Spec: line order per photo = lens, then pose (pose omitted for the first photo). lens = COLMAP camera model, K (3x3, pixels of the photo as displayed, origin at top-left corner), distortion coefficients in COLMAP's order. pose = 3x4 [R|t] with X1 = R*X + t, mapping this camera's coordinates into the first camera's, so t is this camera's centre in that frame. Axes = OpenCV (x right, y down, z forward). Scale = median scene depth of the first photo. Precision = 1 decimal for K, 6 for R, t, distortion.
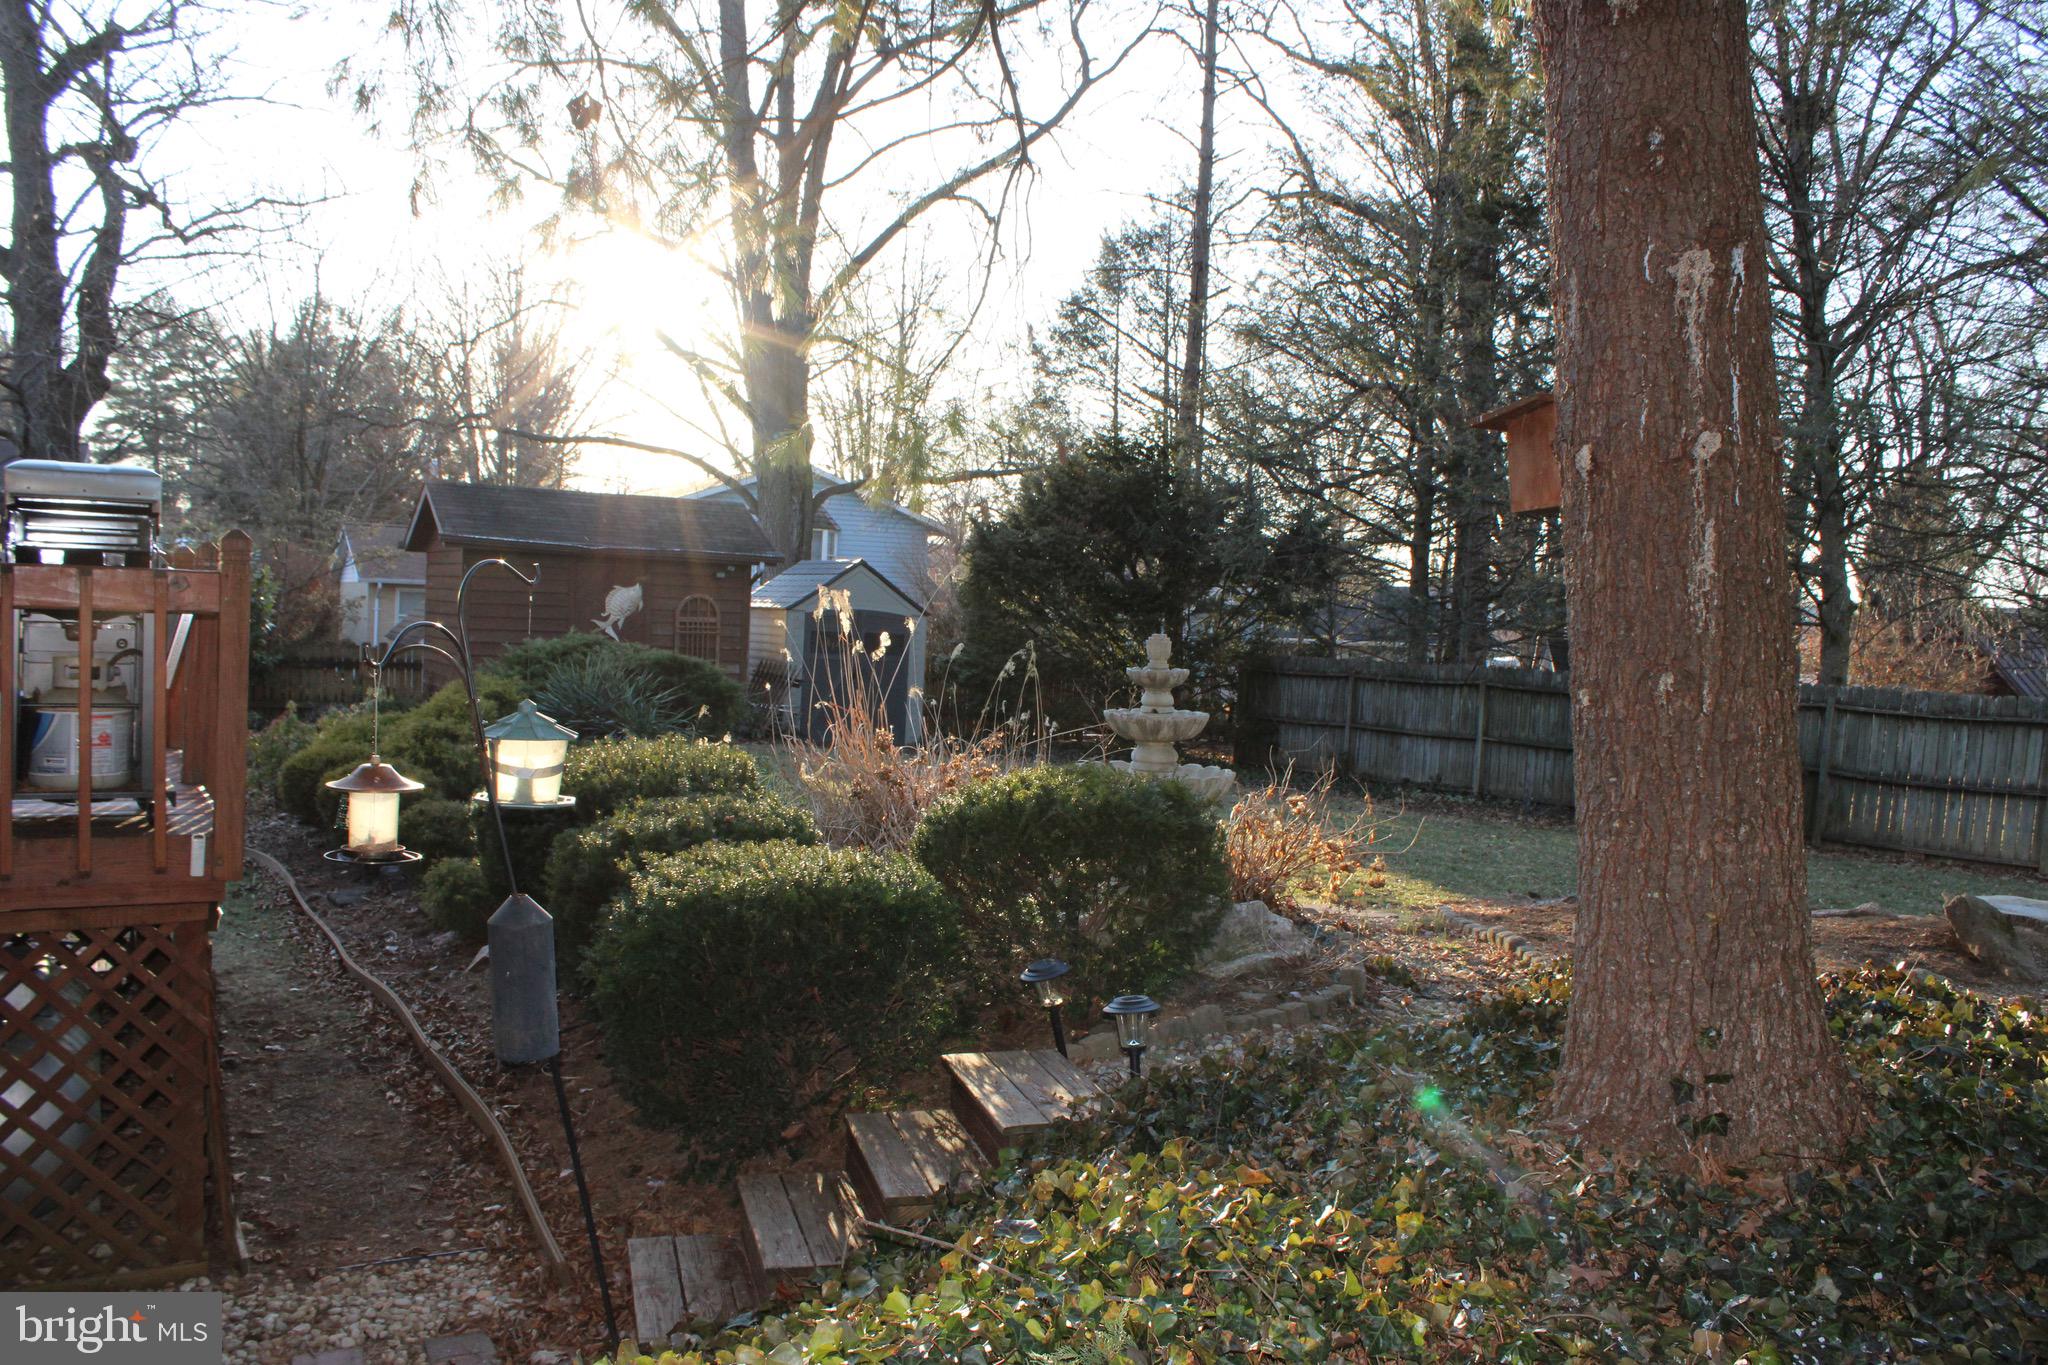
lens RADIAL K [[1696.0, 0, 1018.4], [0, 1696.0, 684.8], [0, 0, 1]] dist [-0.165620, 0.152206]
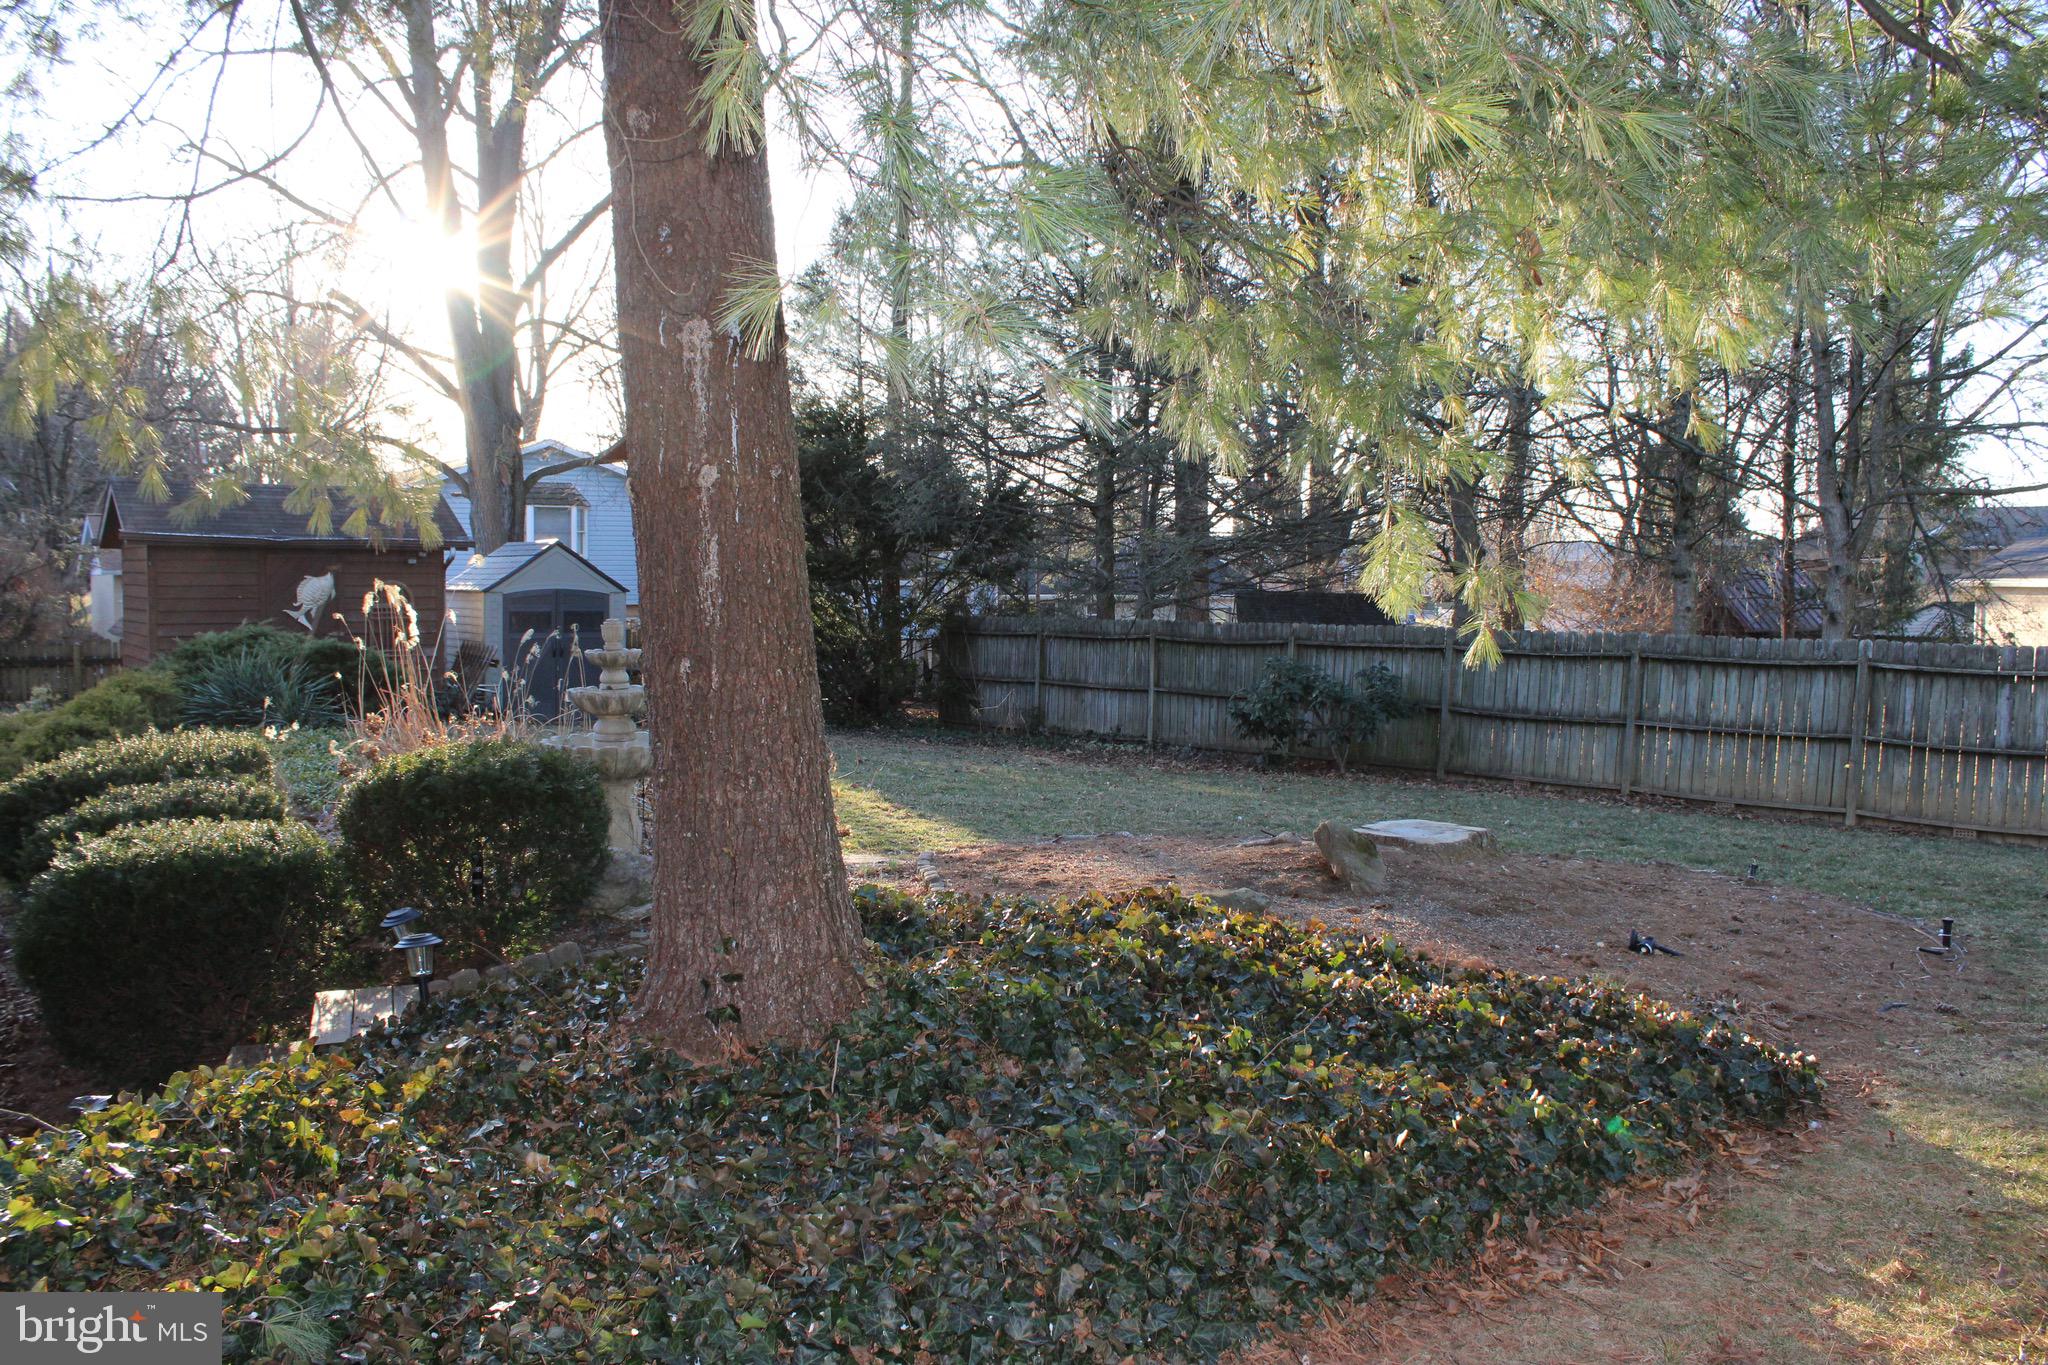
lens RADIAL K [[1696.0, 0, 1018.4], [0, 1696.0, 684.8], [0, 0, 1]] dist [-0.165620, 0.152206]
pose [[0.994092, -0.041037, 0.100485, 0.095538], [0.038616, 0.998918, 0.025926, -0.001937], [-0.101440, -0.021892, 0.994601, -0.055491]]
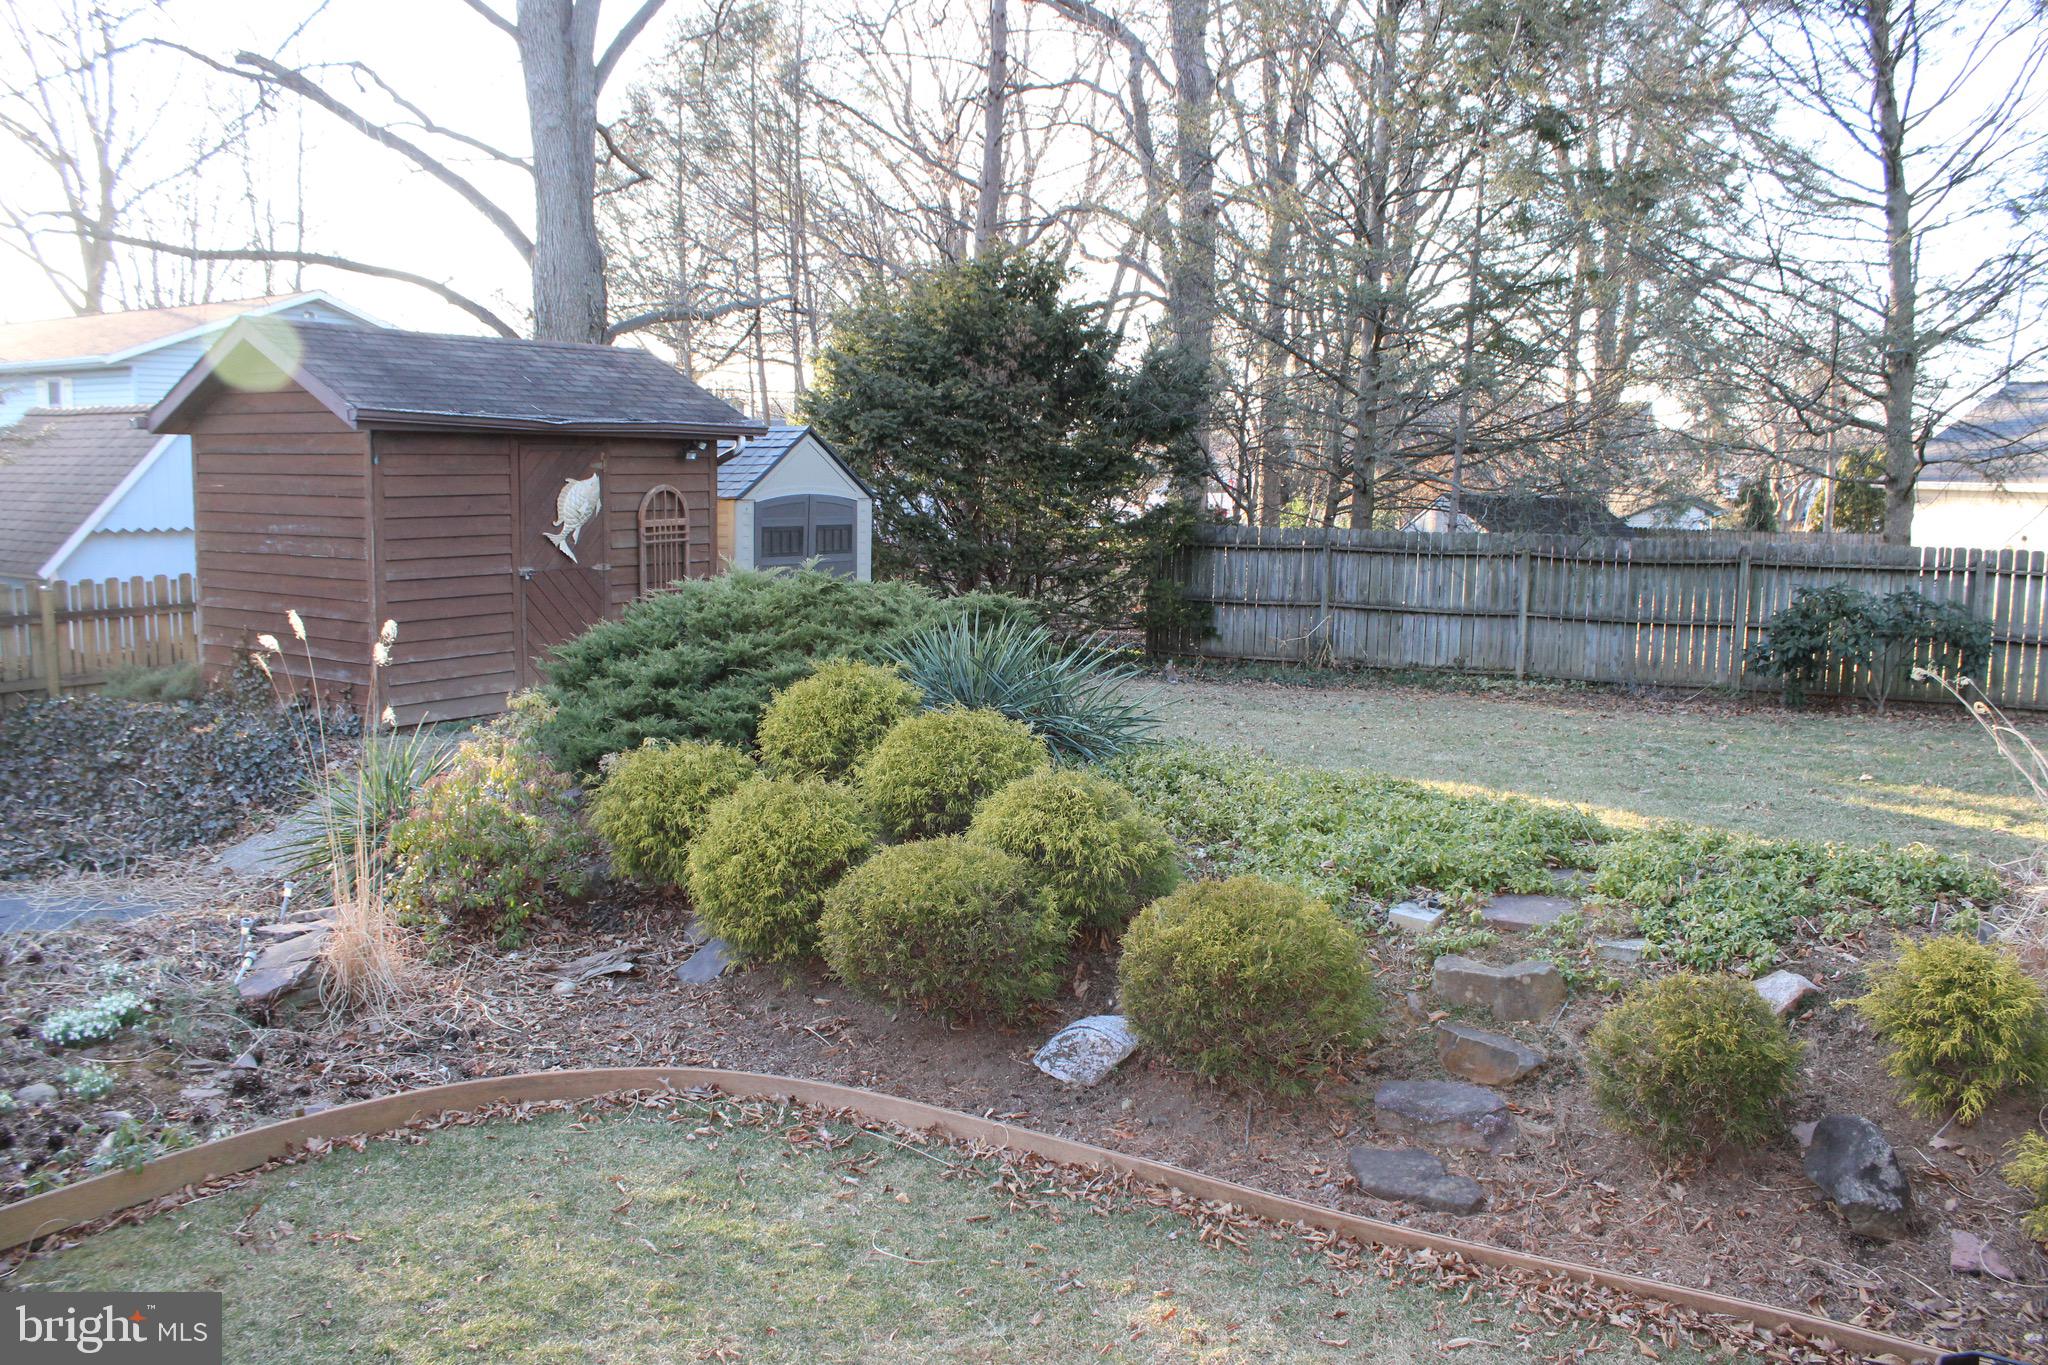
lens RADIAL K [[1711.4, 0, 1024.0], [0, 1711.4, 682.5], [0, 0, 1]] dist [-0.165741, 0.138561]
pose [[0.898808, -0.086587, 0.429706, -0.397463], [0.043013, 0.992987, 0.110122, -0.048020], [-0.436227, -0.080495, 0.896229, 0.340740]]
